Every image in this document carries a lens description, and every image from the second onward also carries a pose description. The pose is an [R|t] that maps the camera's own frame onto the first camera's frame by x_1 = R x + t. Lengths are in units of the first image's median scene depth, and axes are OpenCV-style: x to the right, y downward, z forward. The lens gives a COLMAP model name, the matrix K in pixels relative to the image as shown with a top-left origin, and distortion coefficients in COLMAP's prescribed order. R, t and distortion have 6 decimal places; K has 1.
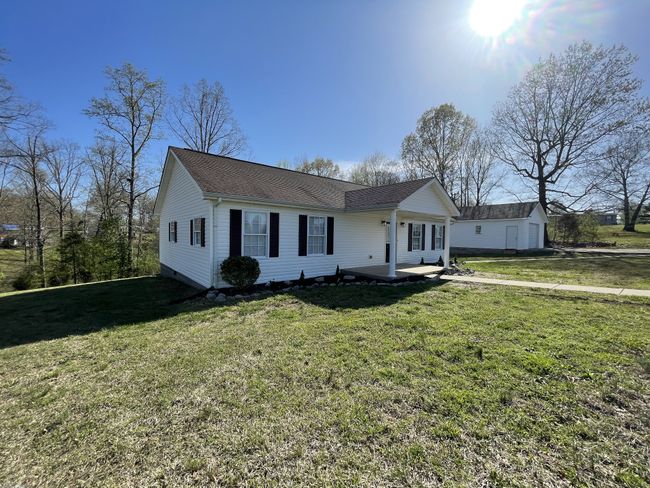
lens RADIAL K [[263.1, 0, 320.1], [0, 263.1, 243.9], [0, 0, 1]] dist [-0.005460, -0.000221]
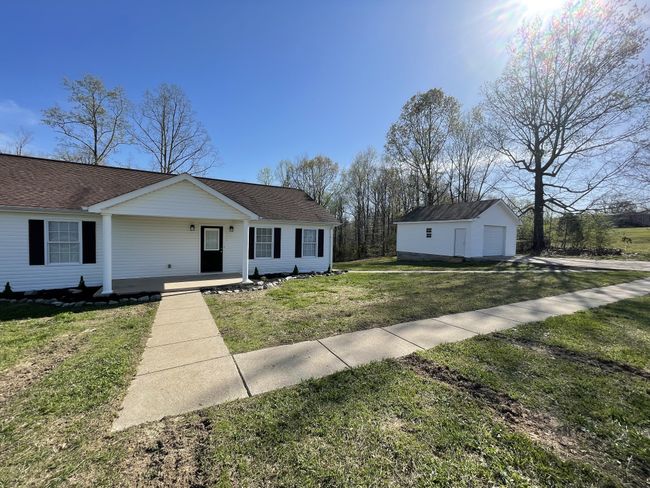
lens RADIAL K [[263.1, 0, 326.2], [0, 263.1, 243.9], [0, 0, 1]] dist [-0.005460, -0.000221]
pose [[0.988994, 0.013815, -0.147308, 0.332400], [-0.013223, 0.999900, 0.004995, -0.014104], [0.147362, -0.002993, 0.989078, 0.084487]]
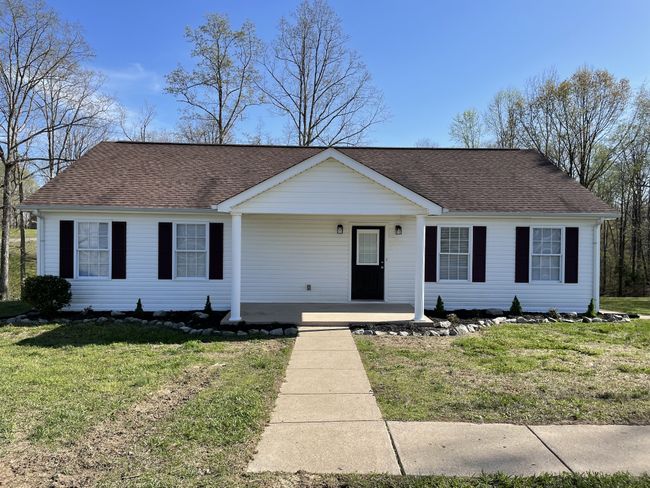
lens RADIAL K [[496.8, 0, 322.9], [0, 496.8, 239.2], [0, 0, 1]] dist [0.087912, -0.118680]
pose [[0.790099, 0.004395, -0.612964, 0.354078], [-0.018655, 0.999683, -0.016879, -0.015610], [0.612696, 0.024771, 0.789931, 0.058747]]
